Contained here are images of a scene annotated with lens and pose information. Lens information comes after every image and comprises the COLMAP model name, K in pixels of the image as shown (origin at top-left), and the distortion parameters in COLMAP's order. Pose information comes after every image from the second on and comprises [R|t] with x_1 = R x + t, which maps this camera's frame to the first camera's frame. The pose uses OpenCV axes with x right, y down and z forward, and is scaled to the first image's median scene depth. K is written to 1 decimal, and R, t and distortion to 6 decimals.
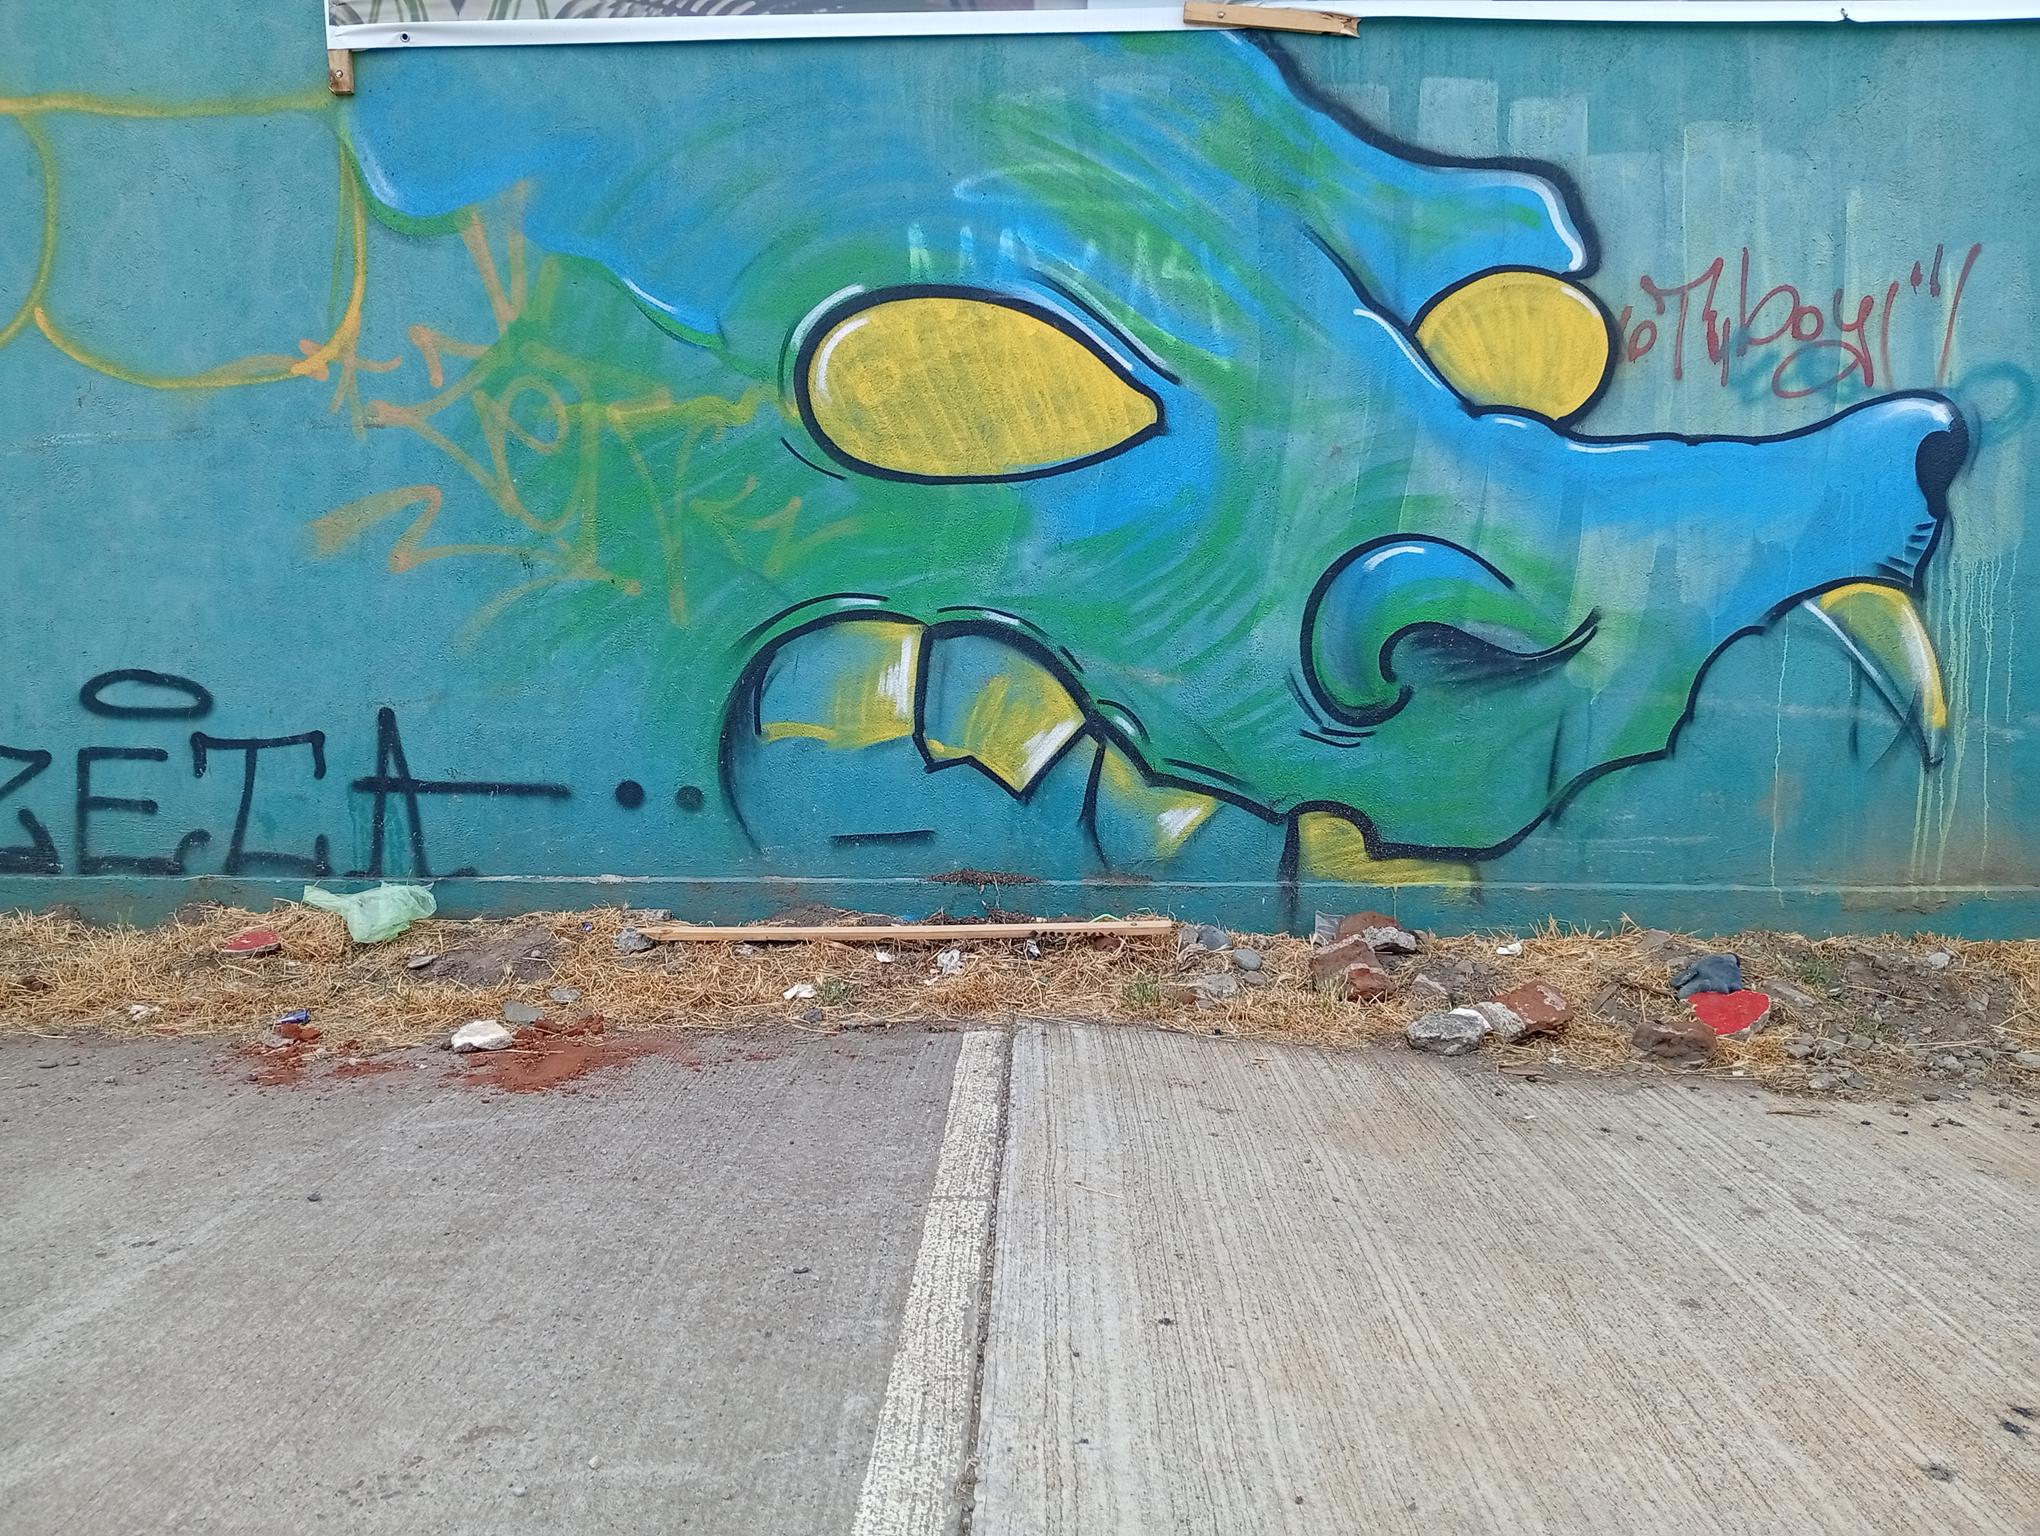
lens RADIAL K [[1525.0, 0, 1032.0], [0, 1525.0, 772.9], [0, 0, 1]] dist [0.013205, -0.051599]
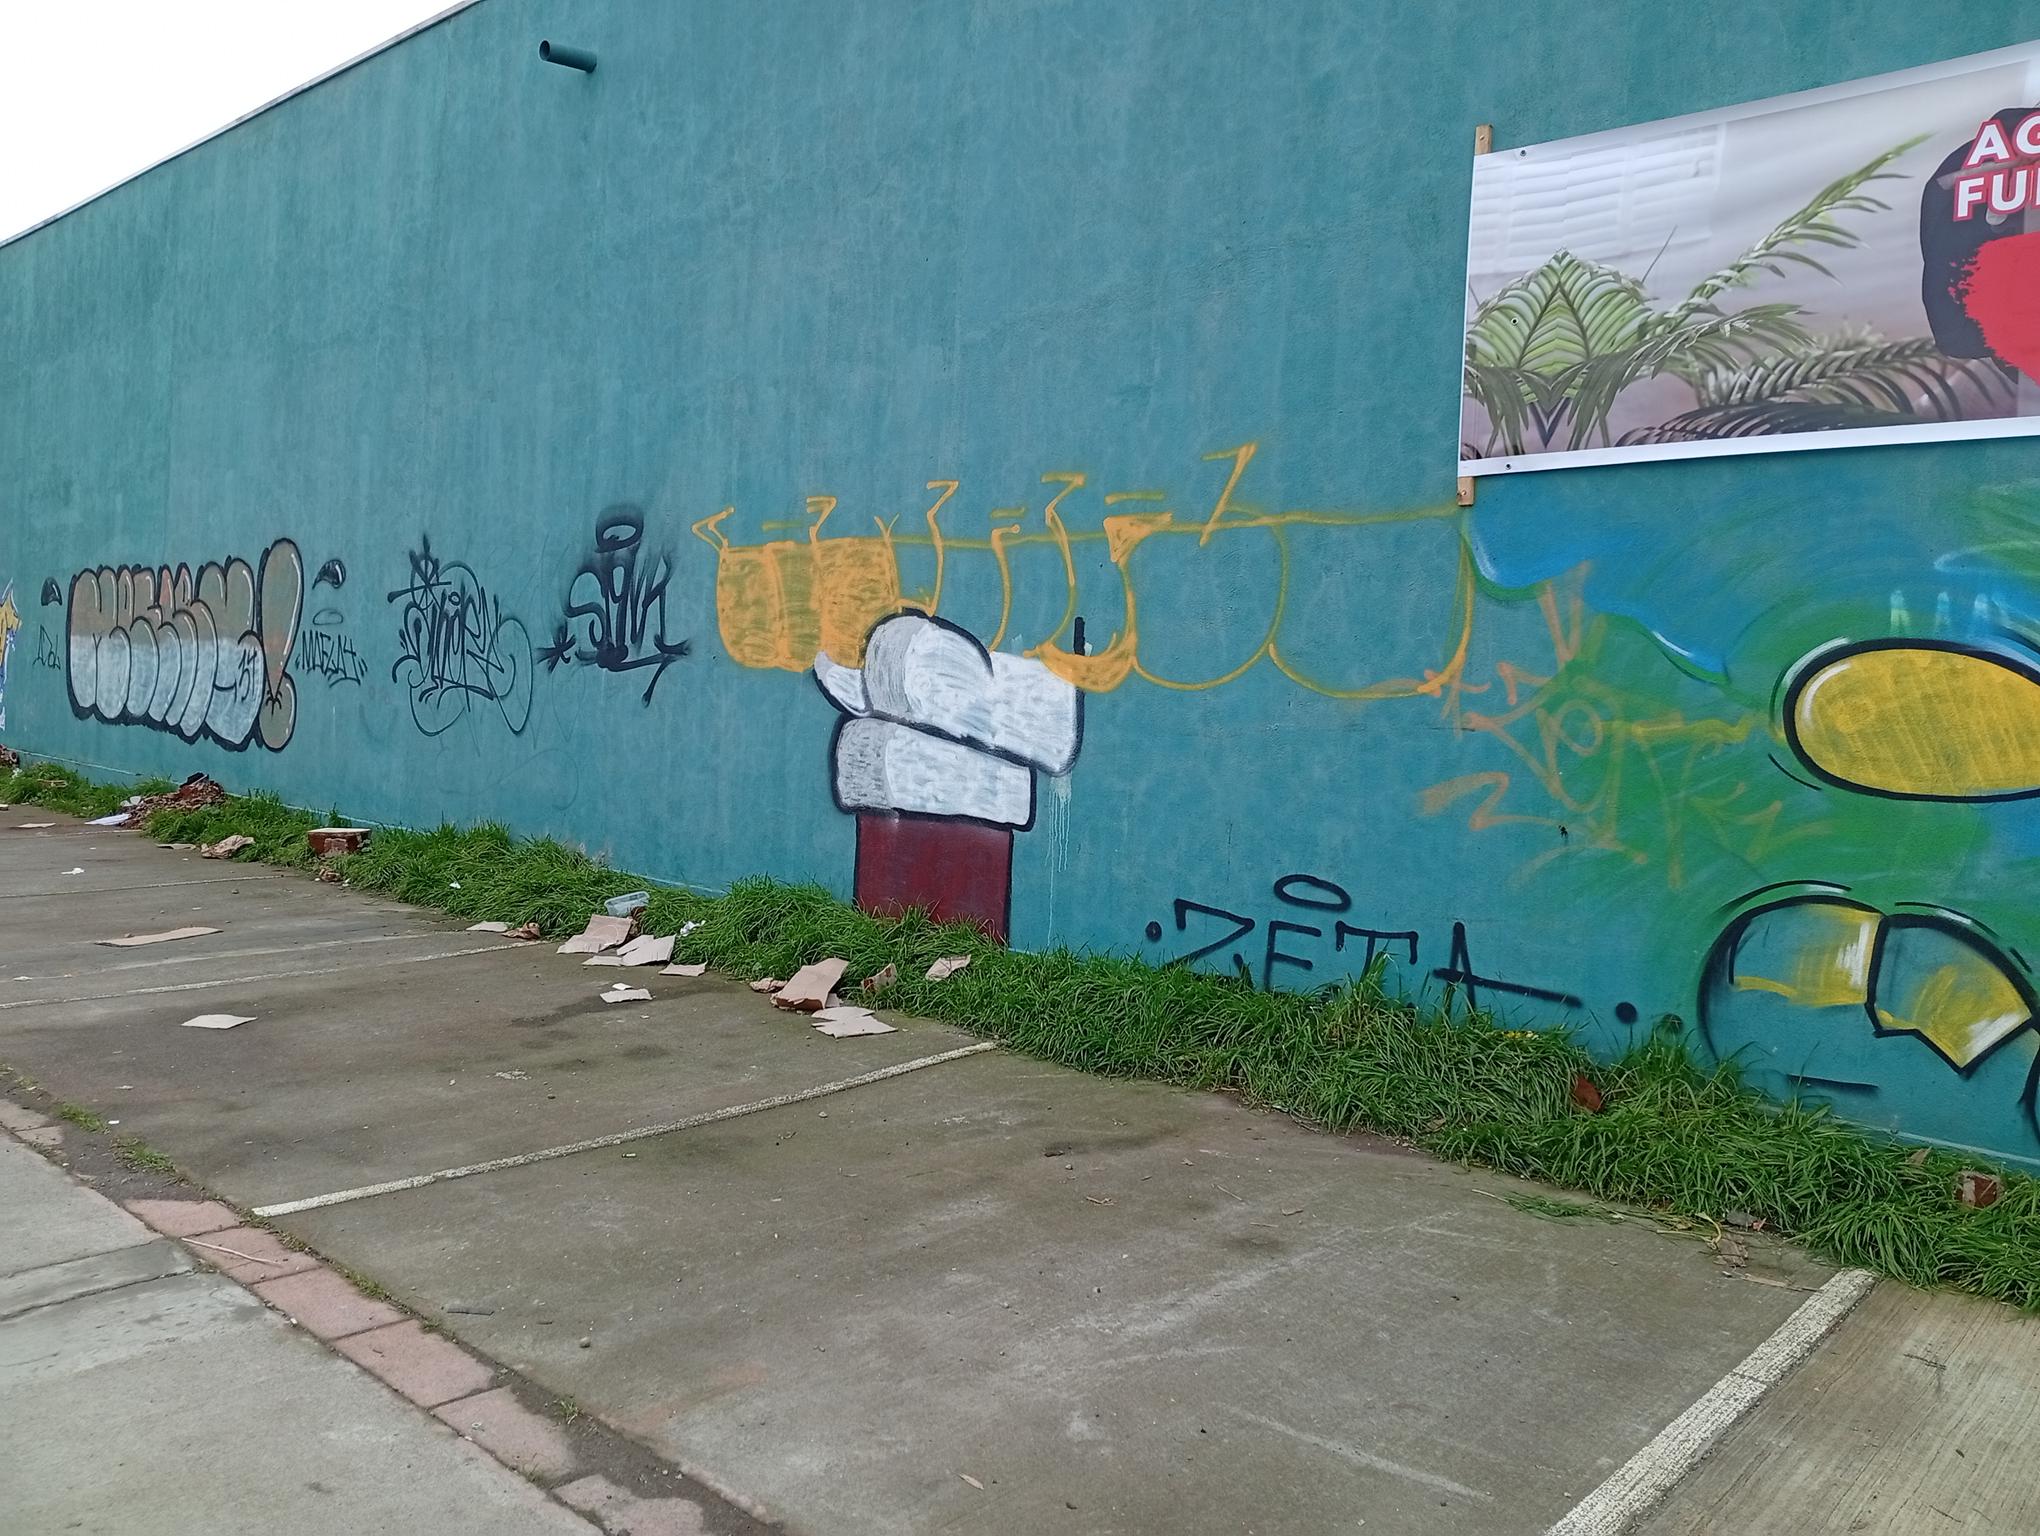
lens RADIAL K [[1564.4, 0, 1028.8], [0, 1564.4, 761.7], [0, 0, 1]] dist [0.062584, -0.106443]
pose [[0.748131, 0.064231, -0.660434, 0.245142], [-0.098795, 0.994993, -0.015145, -0.134433], [0.656155, 0.076578, 0.750731, -0.392613]]
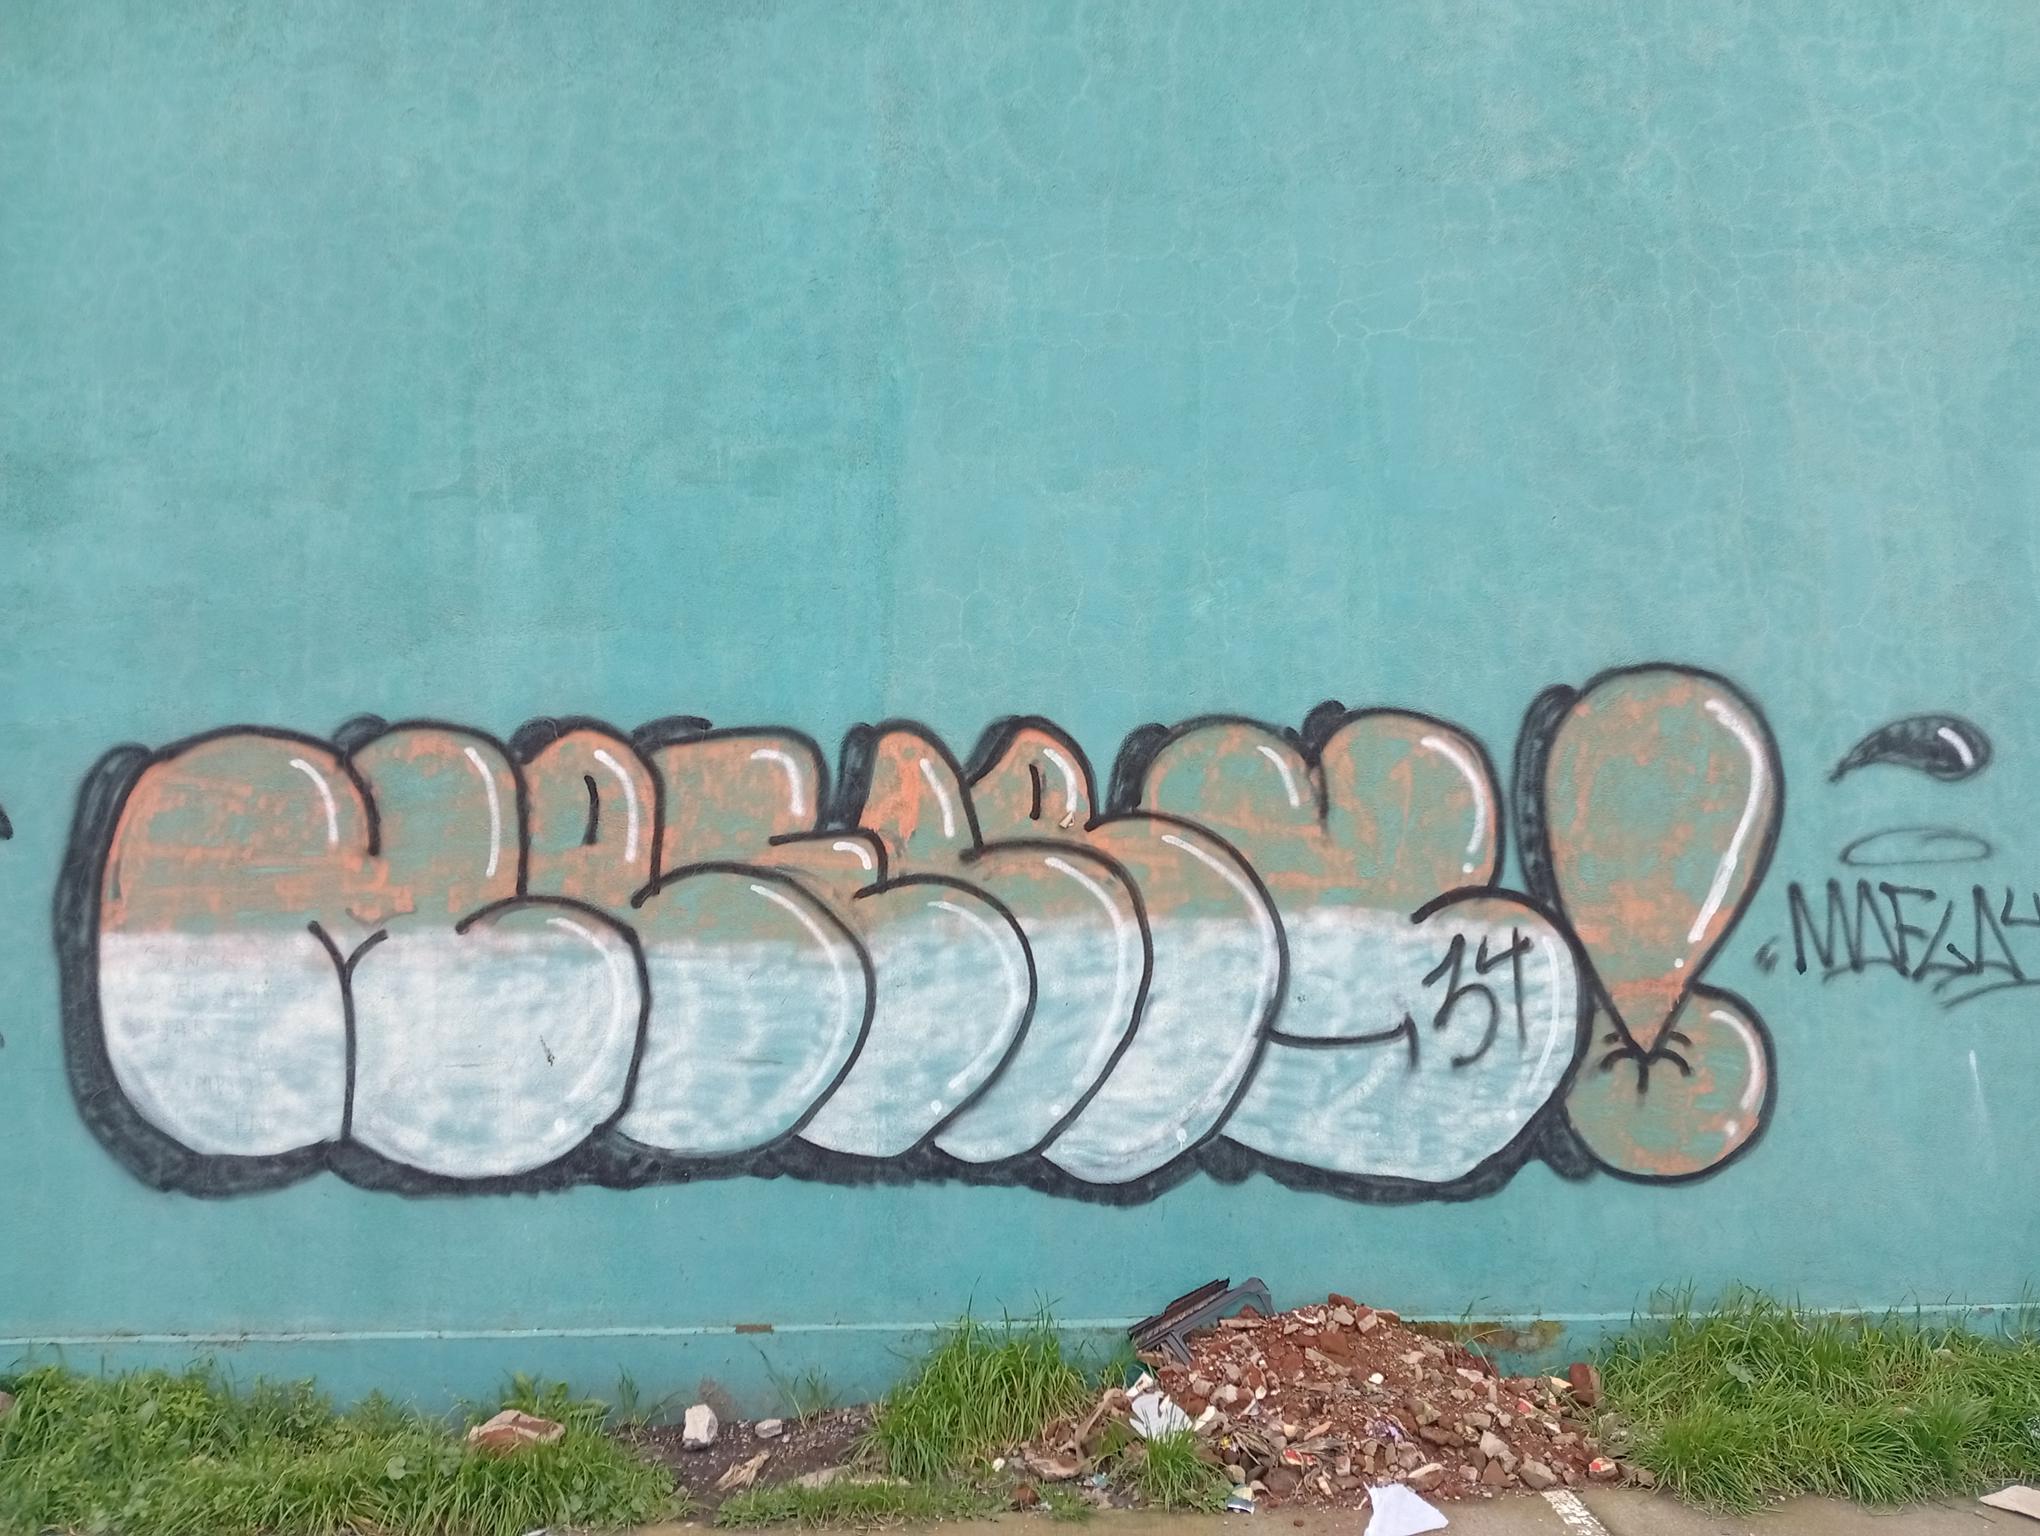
lens RADIAL K [[1564.4, 0, 997.6], [0, 1564.4, 757.6], [0, 0, 1]] dist [0.062584, -0.106443]
pose [[0.999557, -0.011358, 0.027518, -3.733069], [0.015792, 0.985884, -0.166682, -0.192185], [-0.025237, 0.167042, 0.985627, -0.307889]]
